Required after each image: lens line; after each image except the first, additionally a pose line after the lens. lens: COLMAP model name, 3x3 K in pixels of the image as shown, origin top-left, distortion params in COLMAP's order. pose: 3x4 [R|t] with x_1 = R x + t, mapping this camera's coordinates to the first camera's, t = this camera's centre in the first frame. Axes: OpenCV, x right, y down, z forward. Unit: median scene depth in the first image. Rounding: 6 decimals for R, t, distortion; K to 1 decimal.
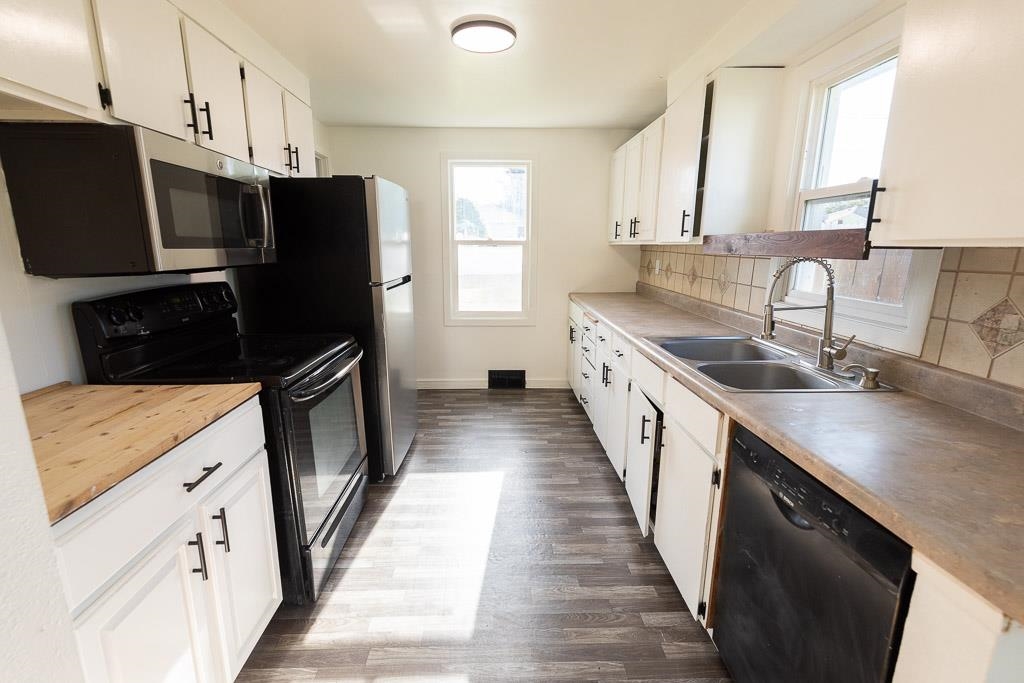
lens RADIAL K [[449.1, 0, 495.9], [0, 449.1, 340.7], [0, 0, 1]] dist [0.004943, -0.002225]
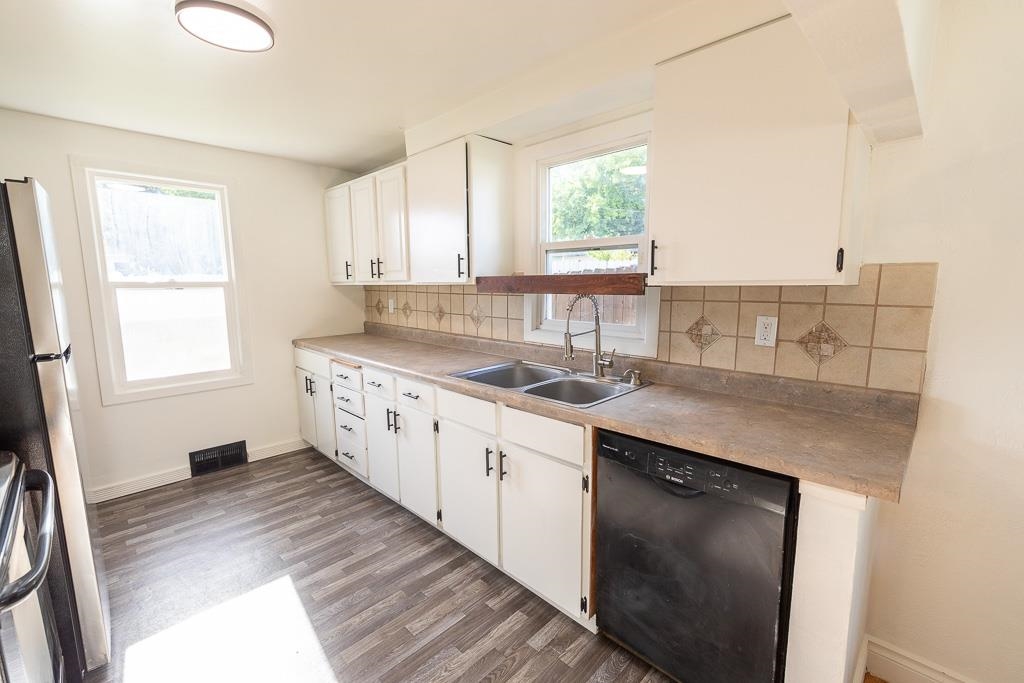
lens RADIAL K [[449.1, 0, 498.9], [0, 449.1, 338.0], [0, 0, 1]] dist [0.004943, -0.002225]
pose [[0.717971, -0.097555, 0.689203, -0.267694], [0.156468, 0.987410, -0.023233, -0.046199], [-0.678259, 0.124519, 0.724196, 0.161969]]
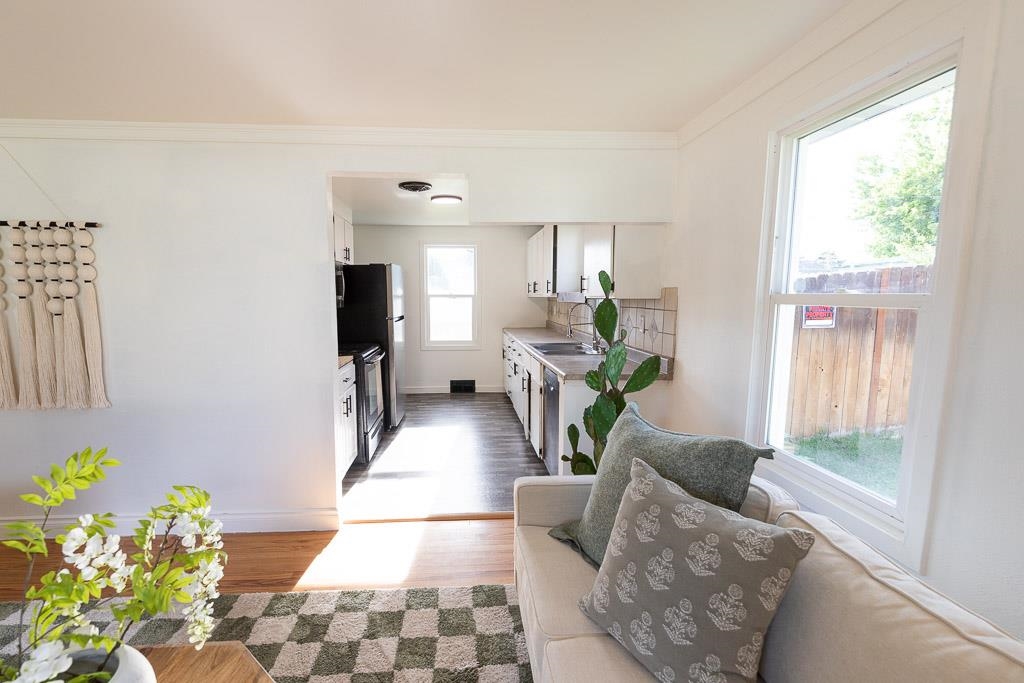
lens RADIAL K [[449.1, 0, 482.1], [0, 449.1, 342.2], [0, 0, 1]] dist [0.004943, -0.002225]
pose [[0.998666, -0.008754, 0.050897, 0.024910], [0.014007, 0.994502, -0.103781, 0.175702], [-0.049708, 0.104355, 0.993297, -0.889924]]
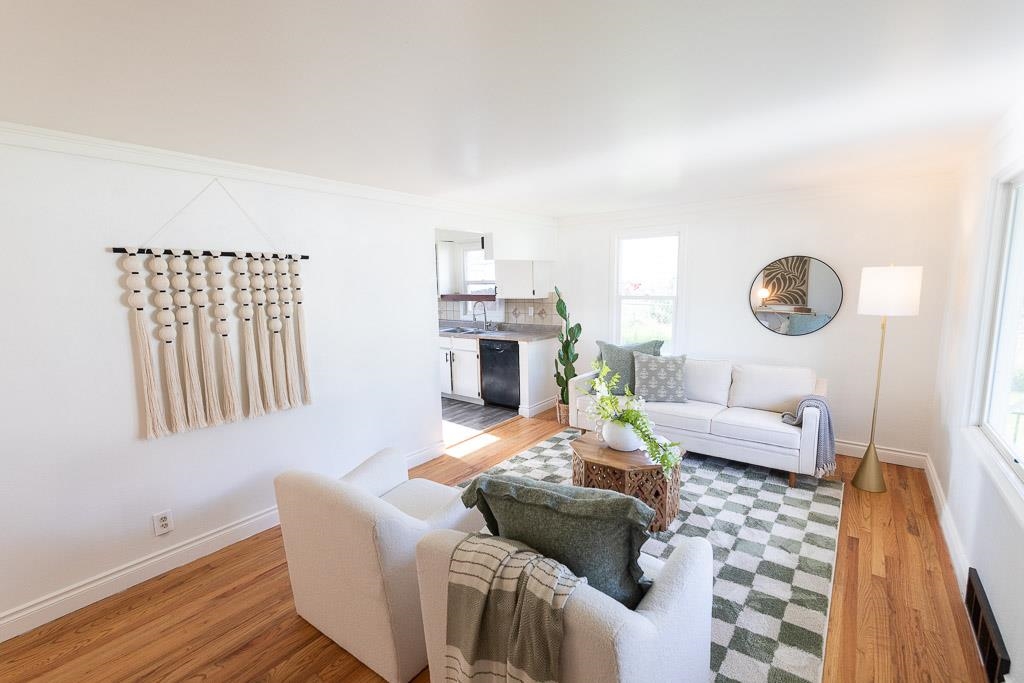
lens RADIAL K [[449.1, 0, 501.7], [0, 449.1, 346.7], [0, 0, 1]] dist [0.004943, -0.002225]
pose [[0.630430, -0.128796, 0.765486, -1.477824], [0.188458, 0.982030, 0.010022, 0.132345], [-0.753022, 0.137943, 0.643374, -1.061018]]
